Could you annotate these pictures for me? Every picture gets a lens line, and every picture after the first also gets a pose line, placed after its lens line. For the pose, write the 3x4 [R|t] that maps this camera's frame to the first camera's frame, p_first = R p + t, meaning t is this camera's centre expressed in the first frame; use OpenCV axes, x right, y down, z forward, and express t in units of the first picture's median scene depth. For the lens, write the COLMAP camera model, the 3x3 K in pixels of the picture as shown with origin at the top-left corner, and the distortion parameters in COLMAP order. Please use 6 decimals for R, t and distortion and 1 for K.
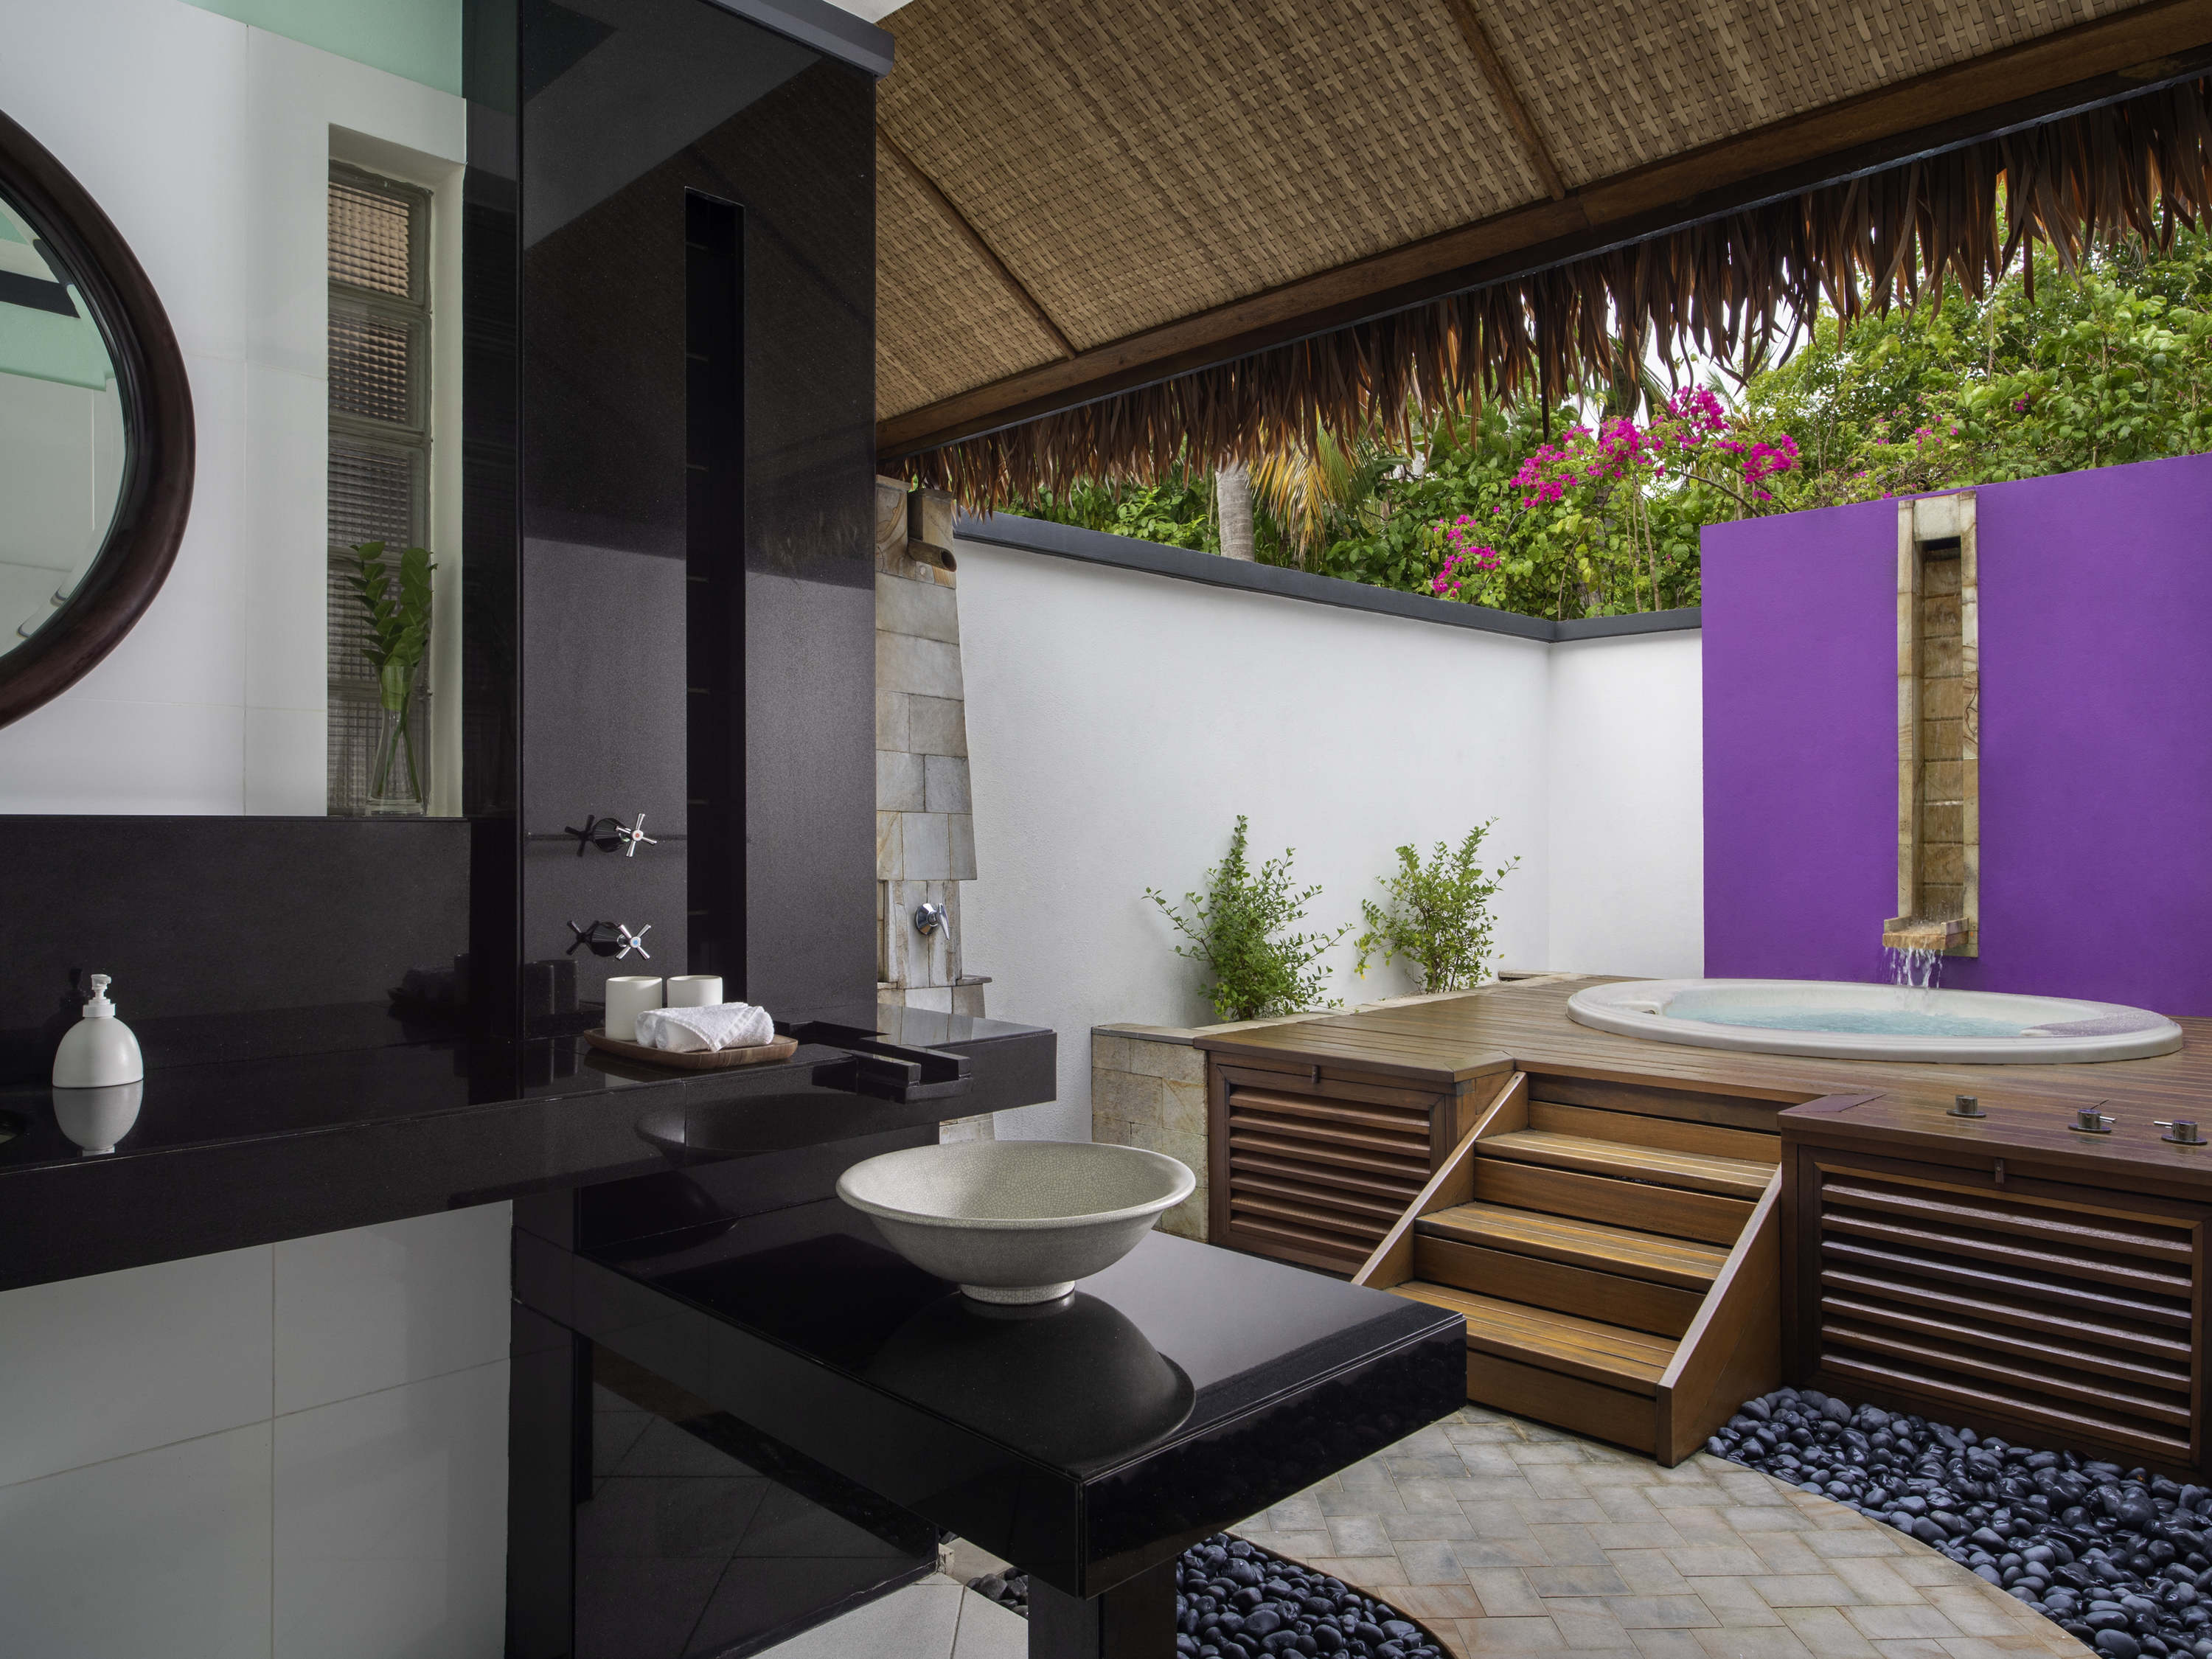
lens RADIAL K [[1509.9, 0, 1115.2], [0, 1509.9, 838.2], [0, 0, 1]] dist [-0.031628, -0.003815]
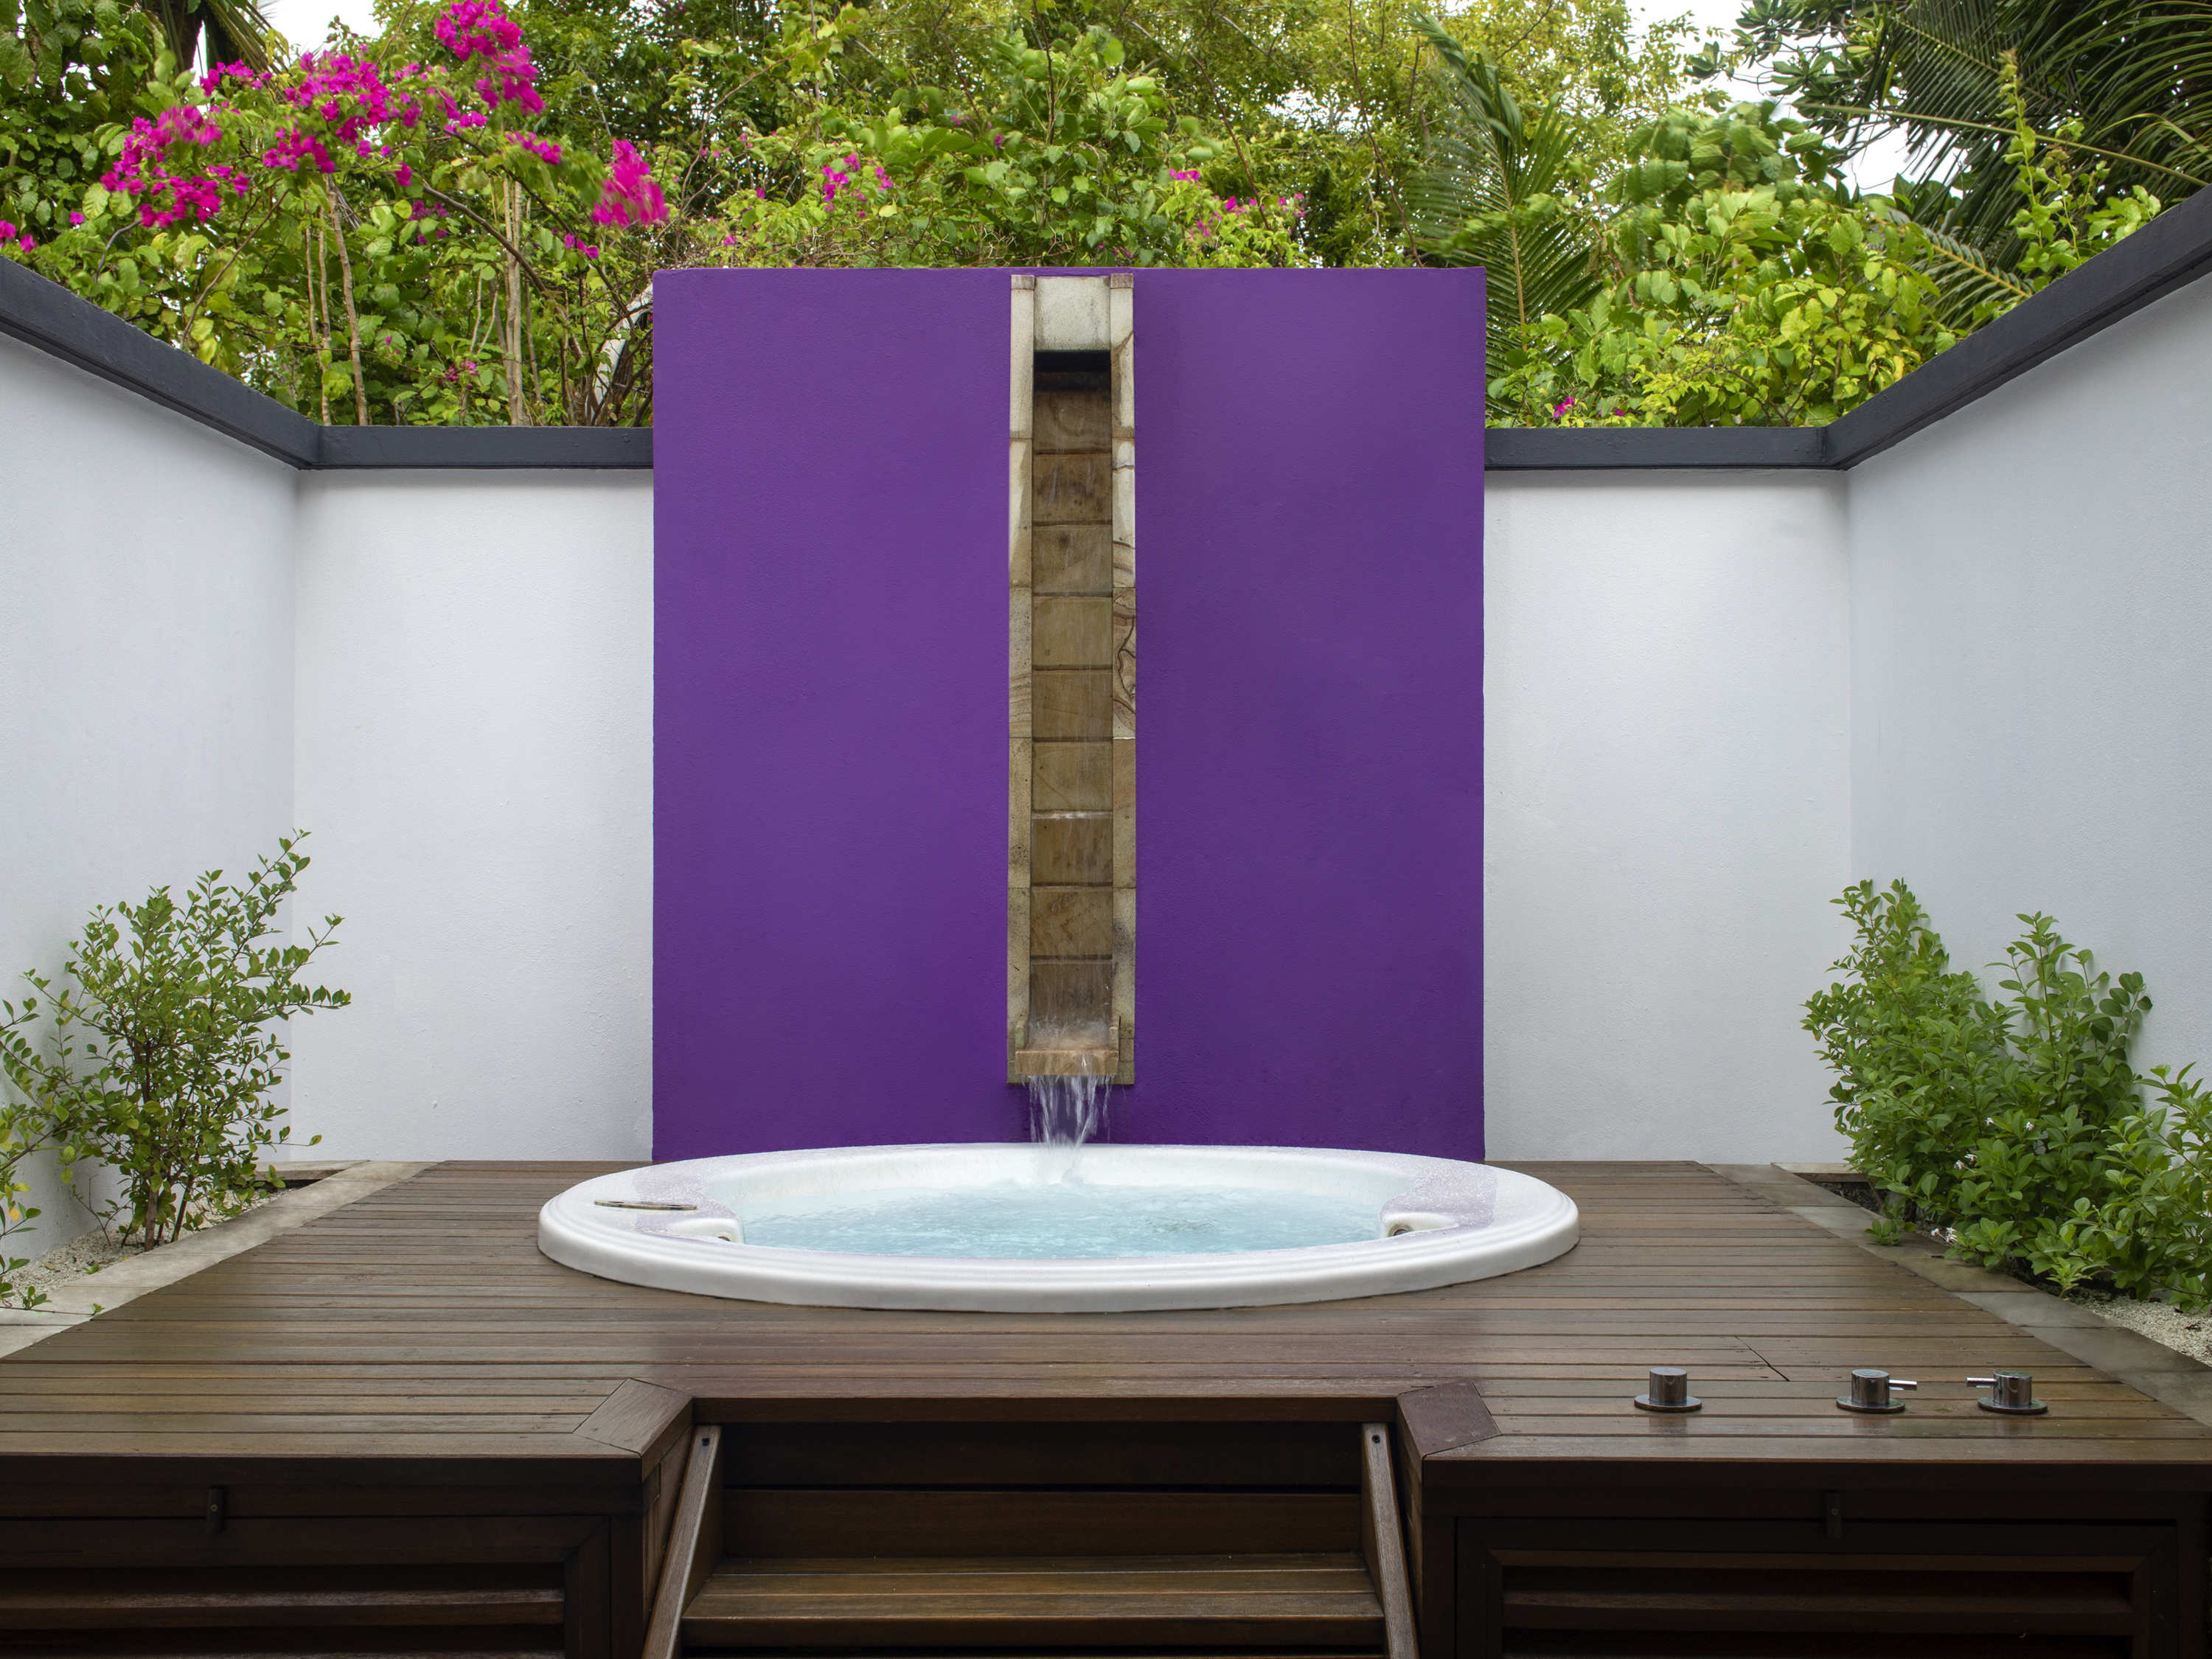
lens RADIAL K [[2558.5, 0, 1106.0], [0, 2558.5, 822.1], [0, 0, 1]] dist [0.011670, 0.000000]
pose [[0.708933, 0.012750, 0.705161, -0.127350], [0.001470, 0.999808, -0.019556, -0.001732], [-0.705275, 0.014901, 0.708778, 0.304393]]
